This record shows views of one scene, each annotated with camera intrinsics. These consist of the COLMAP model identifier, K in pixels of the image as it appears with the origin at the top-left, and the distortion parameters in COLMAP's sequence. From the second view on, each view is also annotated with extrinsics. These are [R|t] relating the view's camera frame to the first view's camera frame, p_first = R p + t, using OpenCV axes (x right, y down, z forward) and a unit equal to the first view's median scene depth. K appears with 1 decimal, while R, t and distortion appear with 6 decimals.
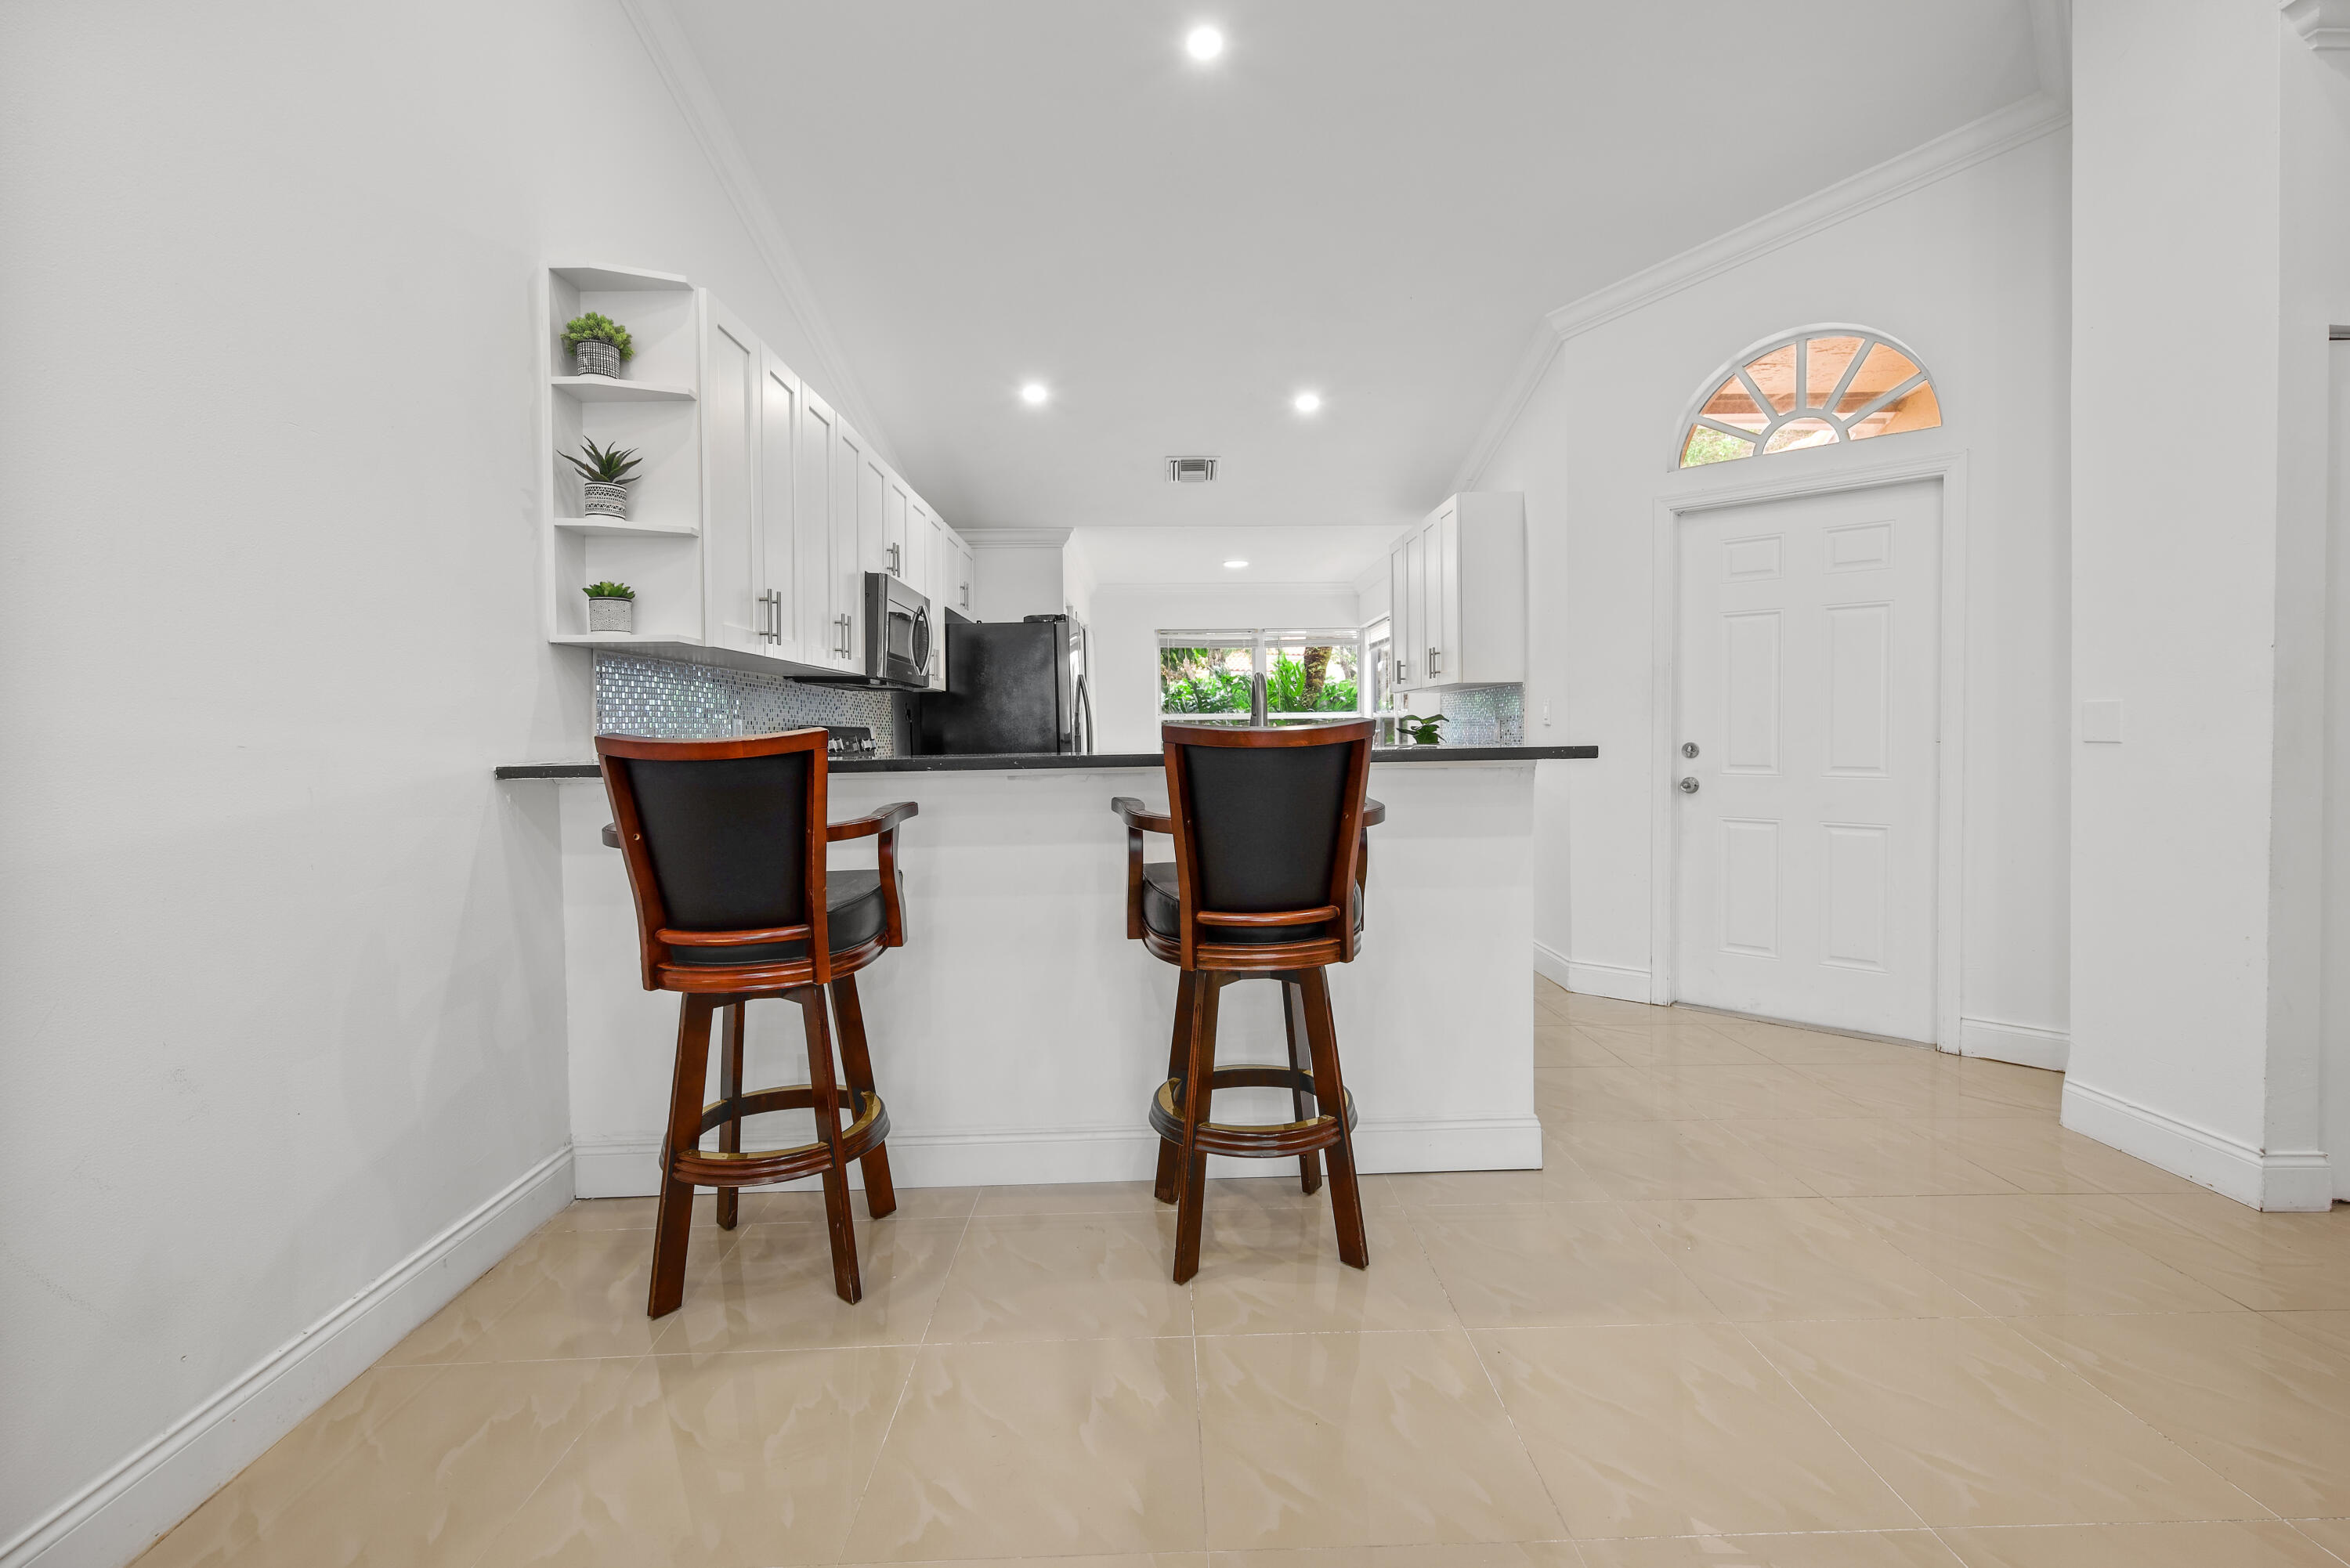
lens RADIAL K [[1040.8, 0, 1192.6], [0, 1040.8, 760.8], [0, 0, 1]] dist [-0.004790, 0.000913]
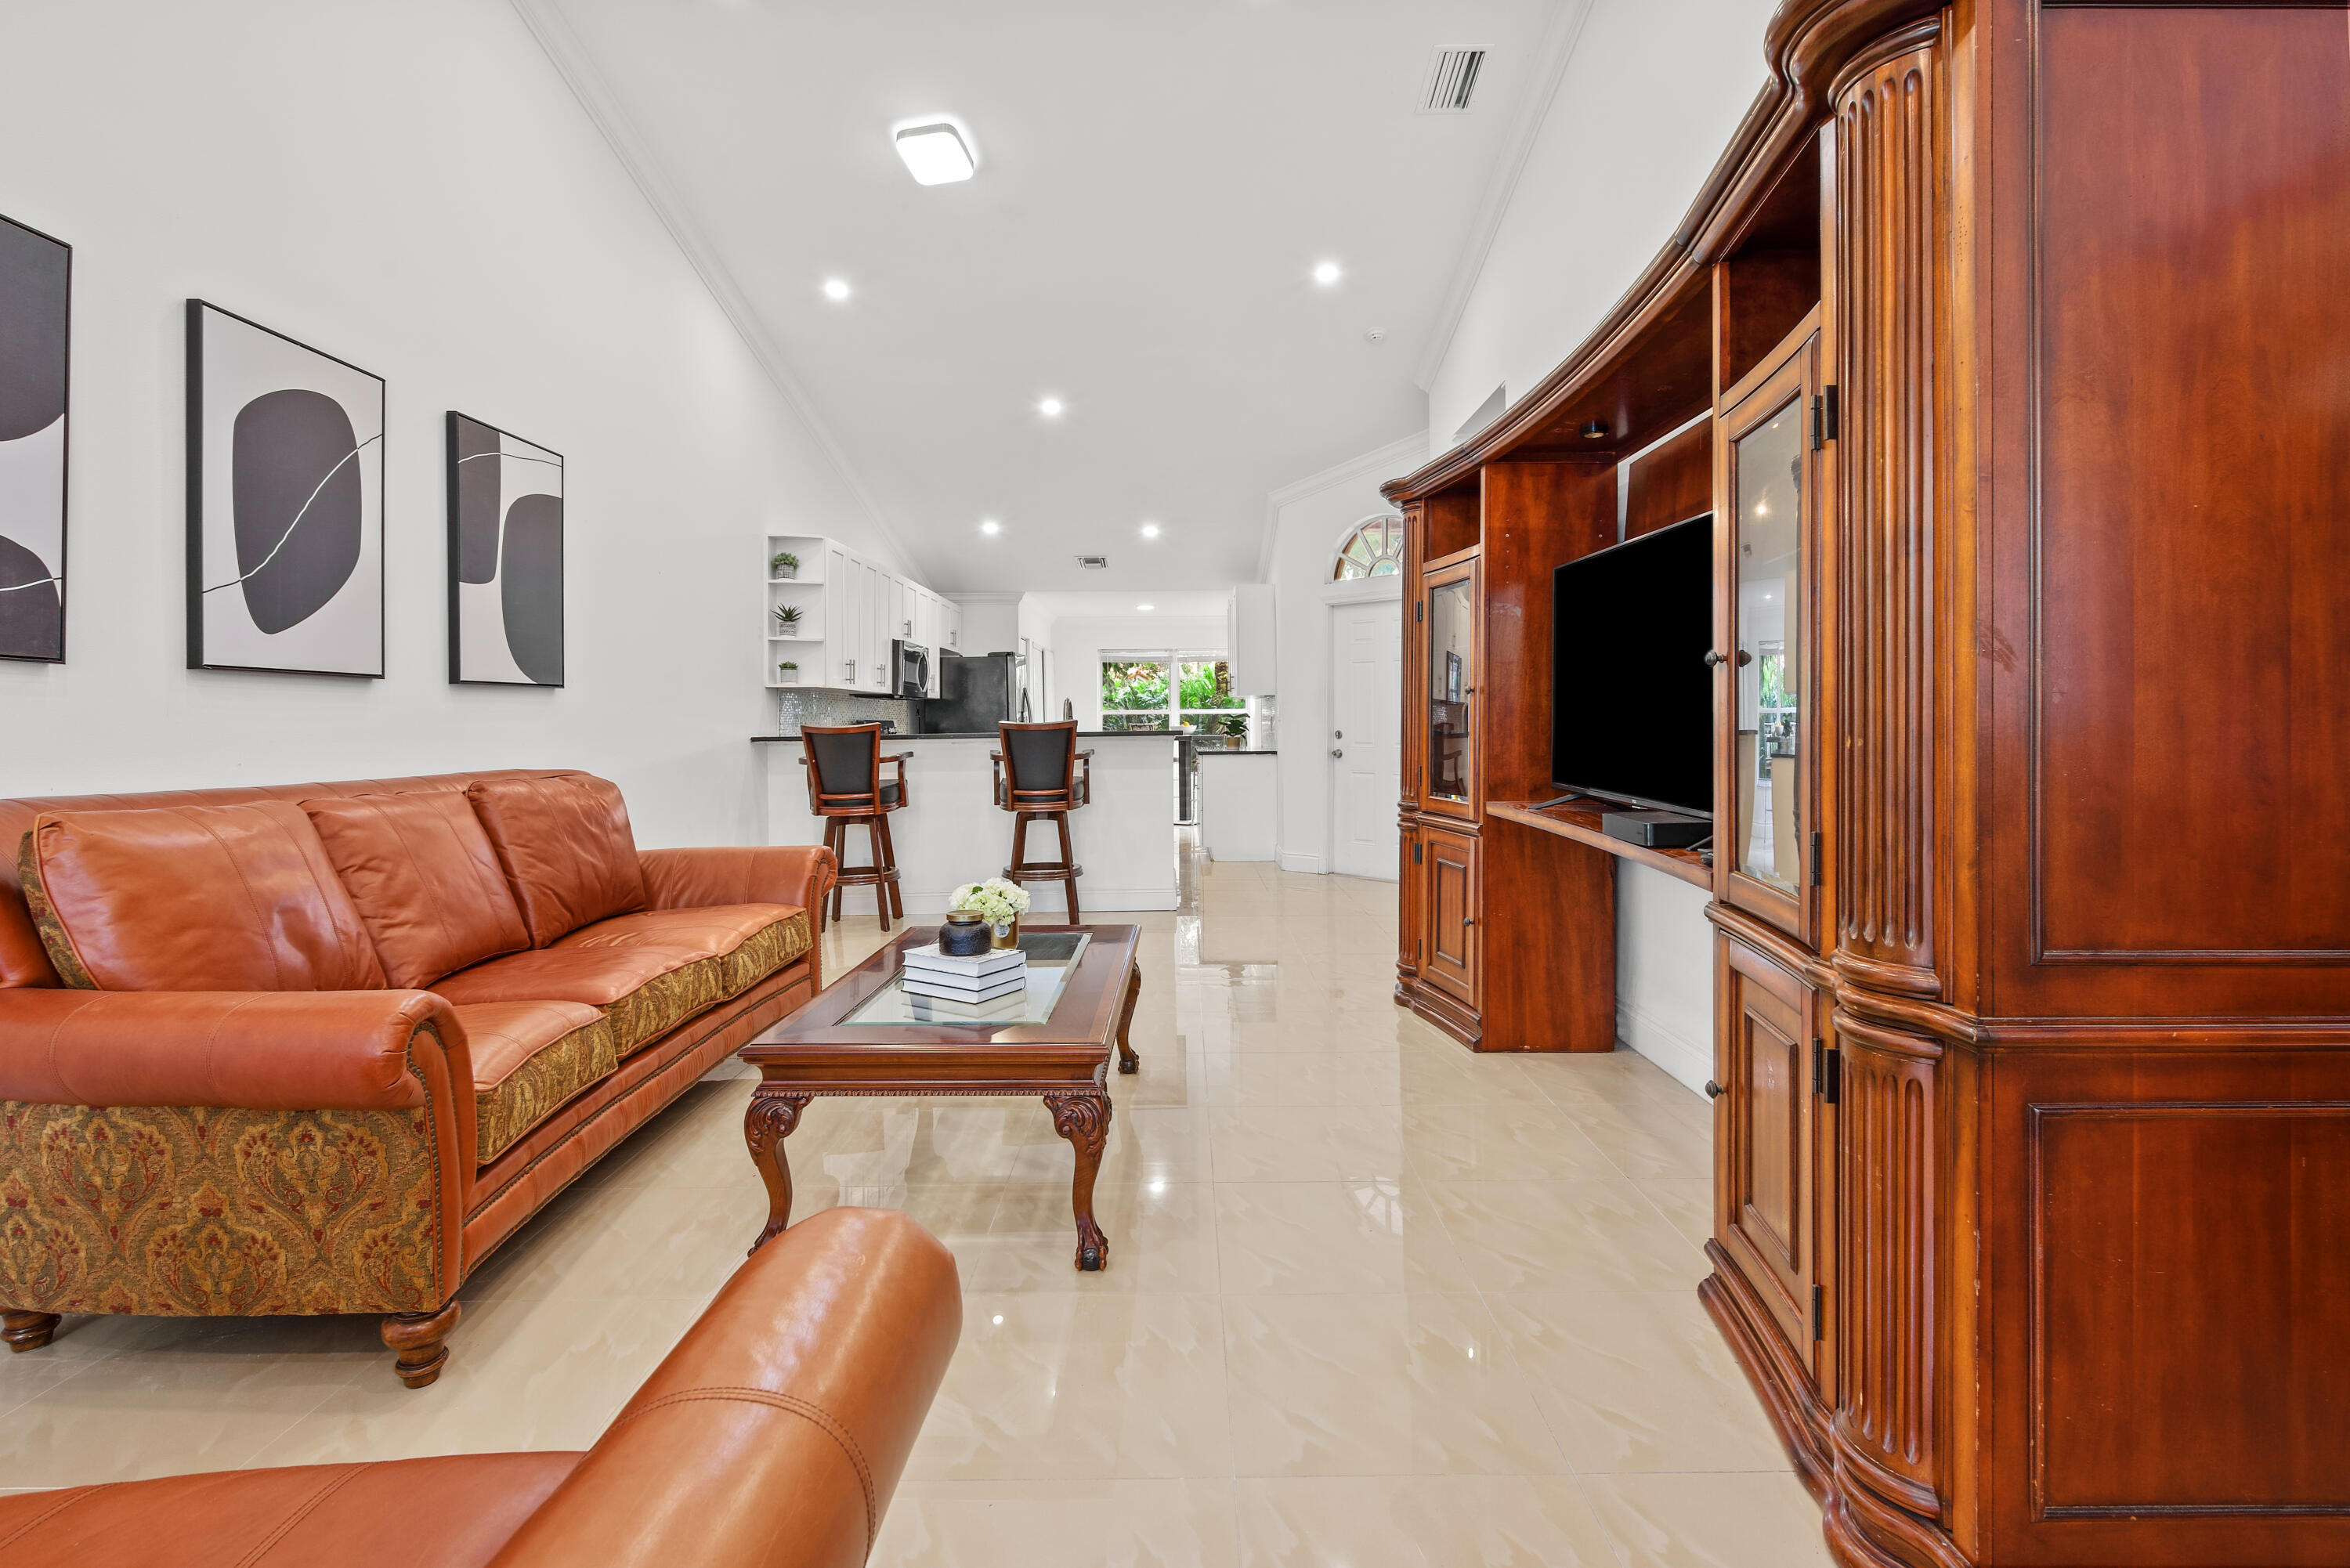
lens RADIAL K [[1051.4, 0, 1189.0], [0, 1051.4, 723.5], [0, 0, 1]] dist [0.000948, 0.000052]
pose [[0.999674, 0.002237, -0.025443, 0.257652], [-0.002898, 0.999658, -0.025974, 0.018924], [0.025376, 0.026039, 0.999339, -0.843304]]
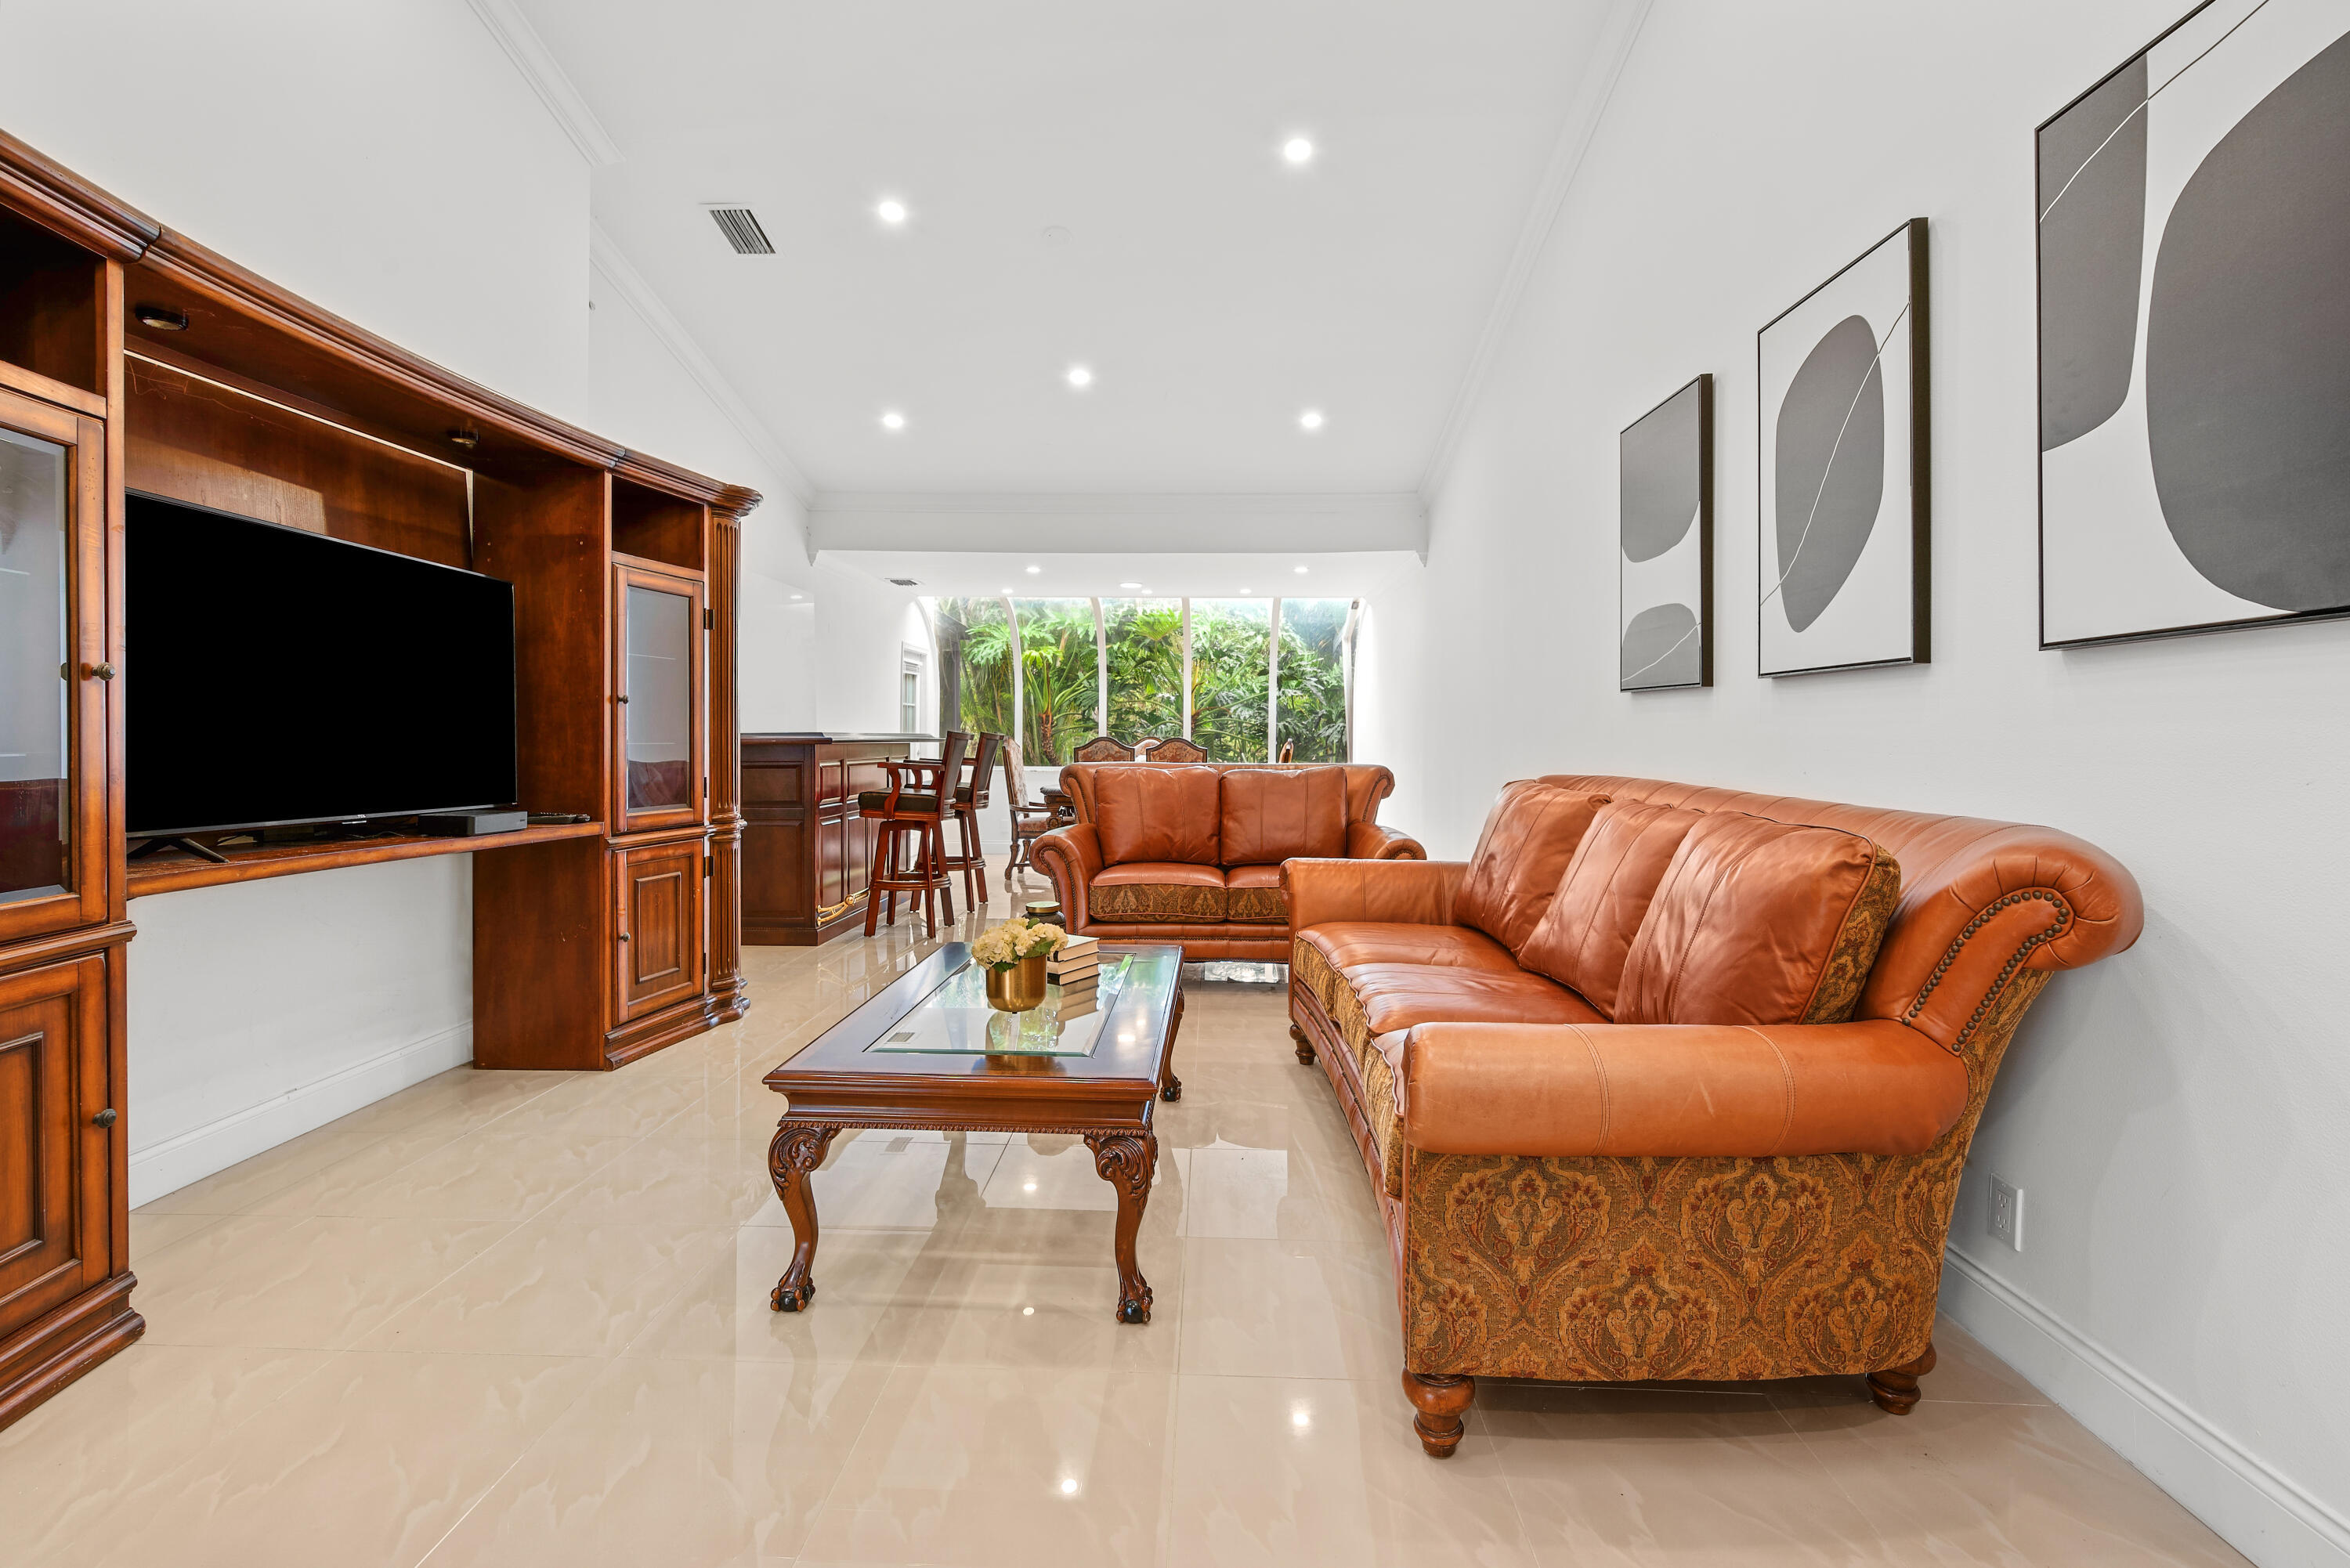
lens RADIAL K [[1053.4, 0, 1179.2], [0, 1053.4, 746.1], [0, 0, 1]] dist [-0.001490, -0.000187]
pose [[-0.998005, 0.006551, 0.062797, -0.016137], [0.008882, 0.999279, 0.036919, -0.013289], [-0.062510, 0.037403, -0.997343, 0.413564]]
